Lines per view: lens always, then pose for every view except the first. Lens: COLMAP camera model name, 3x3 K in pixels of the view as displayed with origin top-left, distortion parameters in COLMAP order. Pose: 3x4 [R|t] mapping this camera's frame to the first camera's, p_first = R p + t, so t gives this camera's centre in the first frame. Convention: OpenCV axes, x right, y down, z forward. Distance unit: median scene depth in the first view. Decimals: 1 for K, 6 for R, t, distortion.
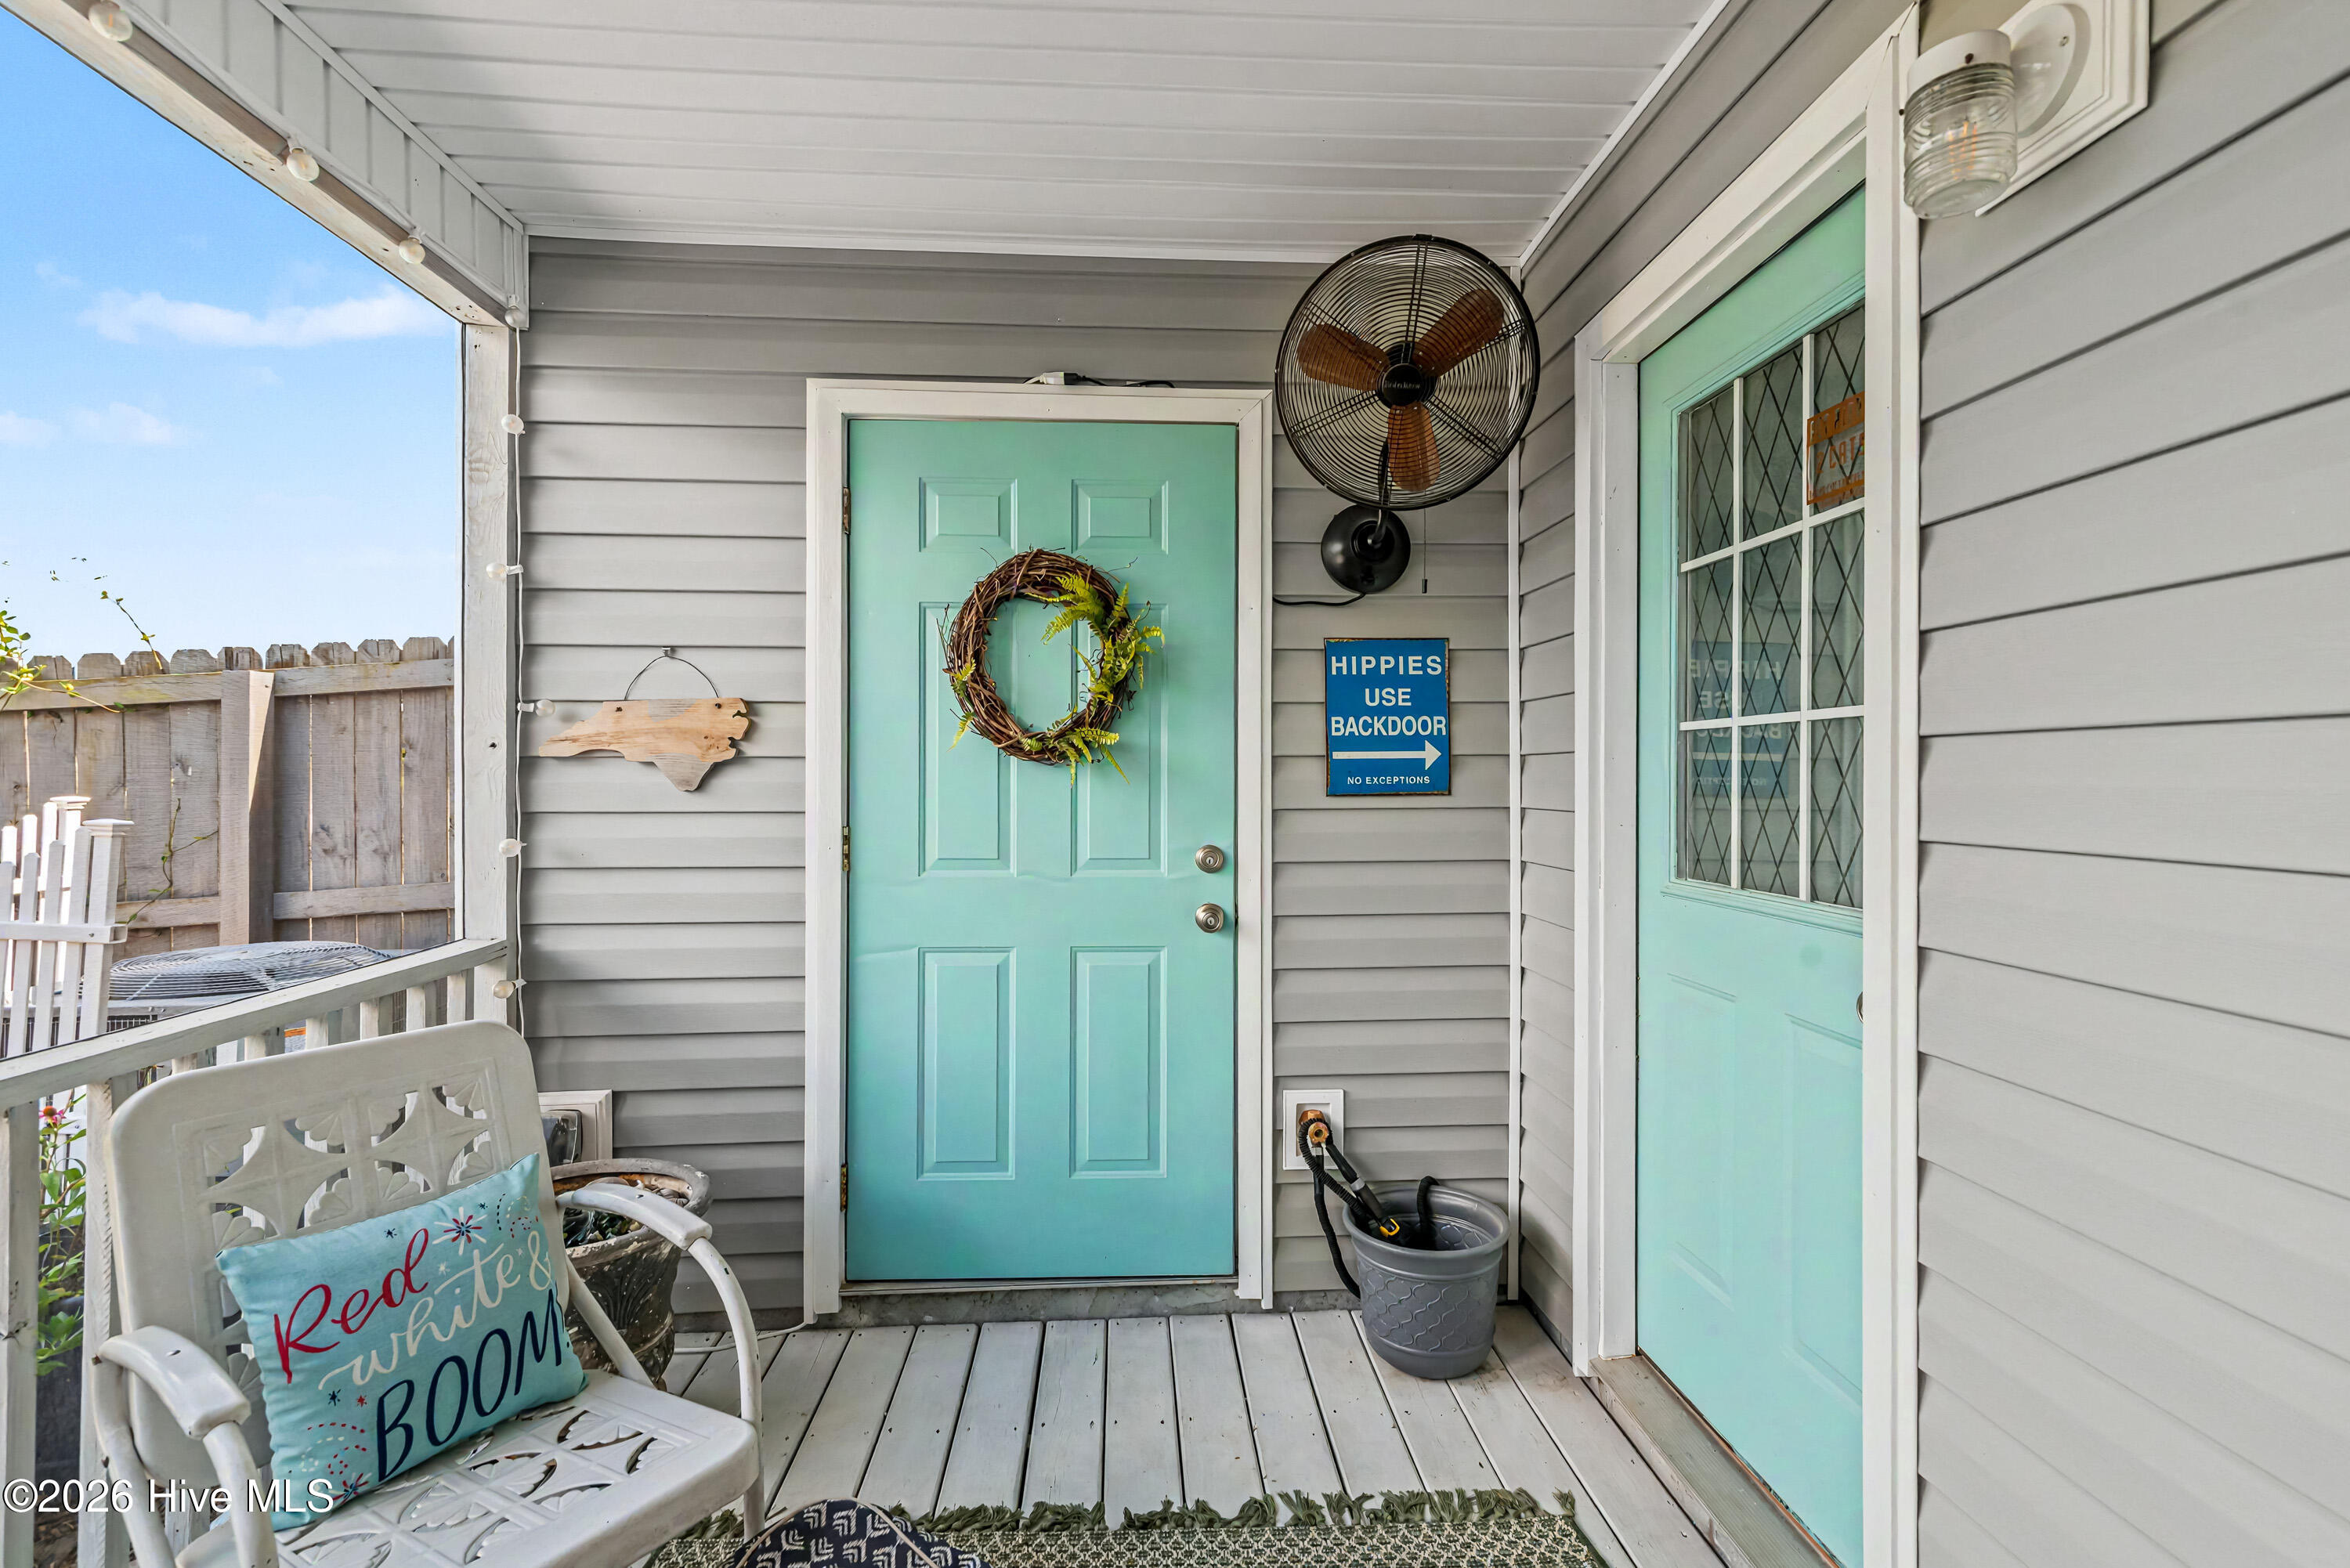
lens RADIAL K [[1050.7, 0, 1179.5], [0, 1050.7, 778.7], [0, 0, 1]] dist [-0.002463, 0.000054]
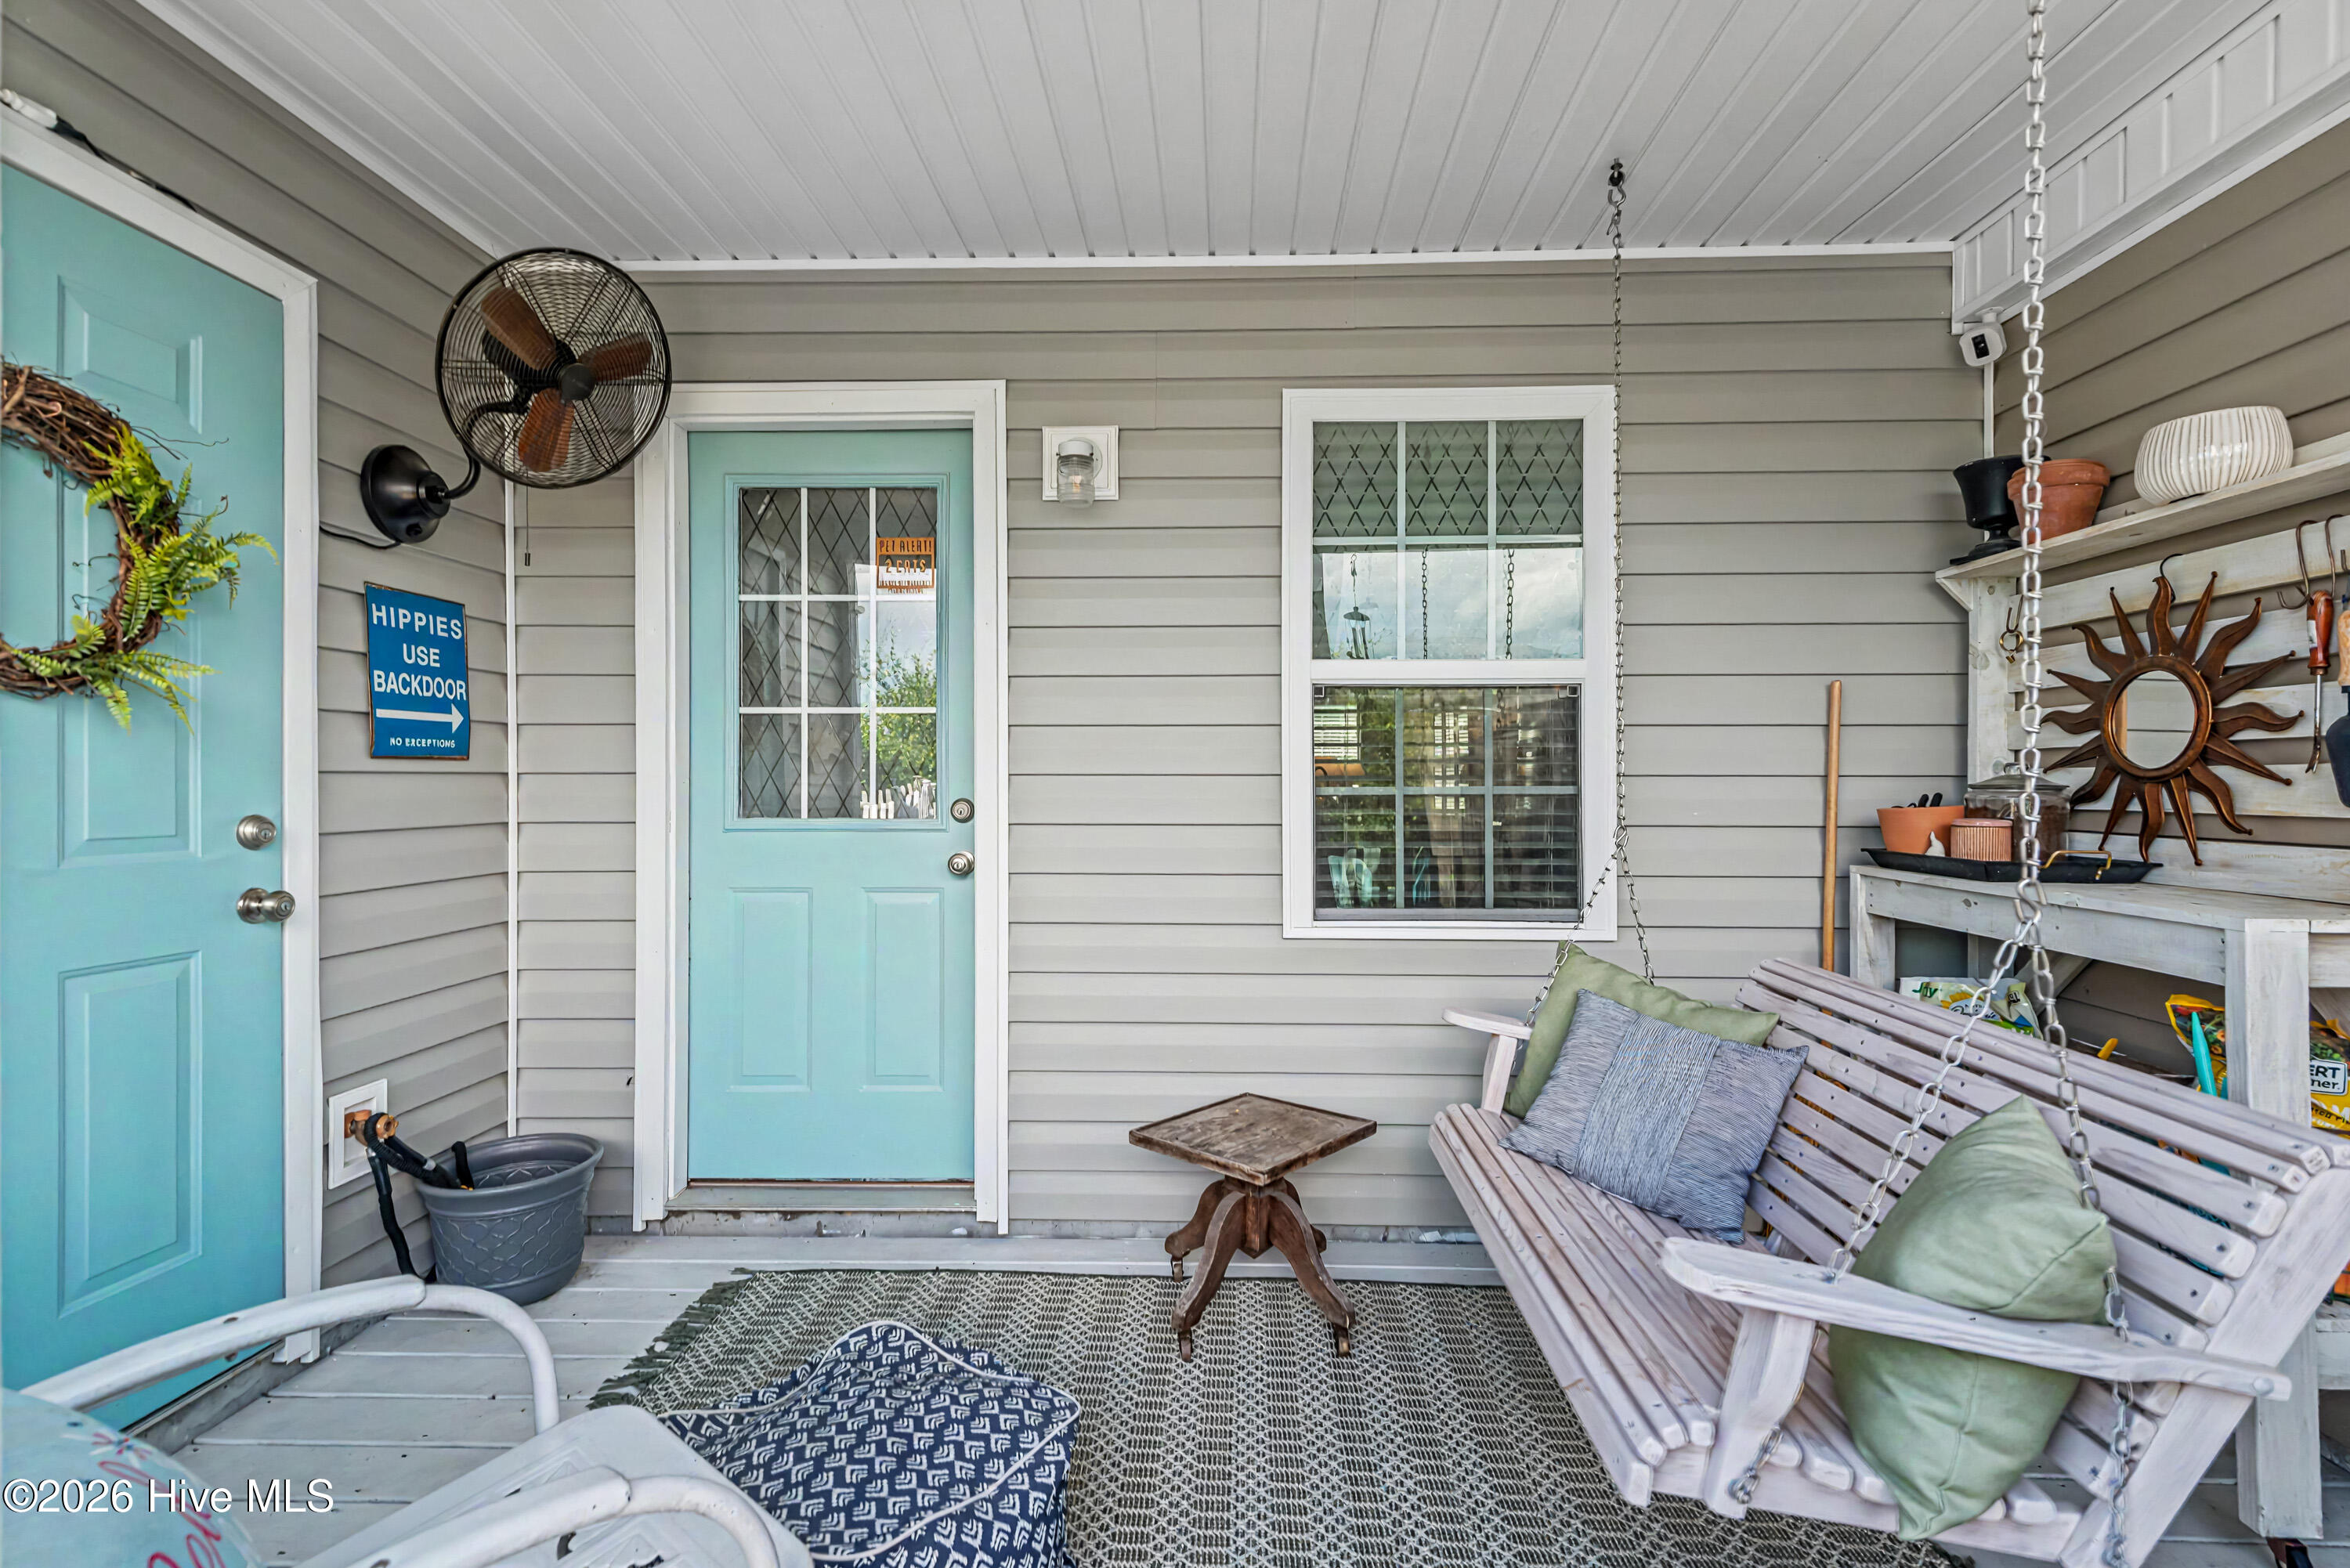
lens RADIAL K [[1050.7, 0, 1177.1], [0, 1050.7, 777.5], [0, 0, 1]] dist [-0.002463, 0.000054]
pose [[0.096210, 0.004317, 0.995352, -0.689870], [-0.000890, 0.999991, -0.004251, 0.037027], [-0.995361, -0.000477, 0.096213, 0.222410]]
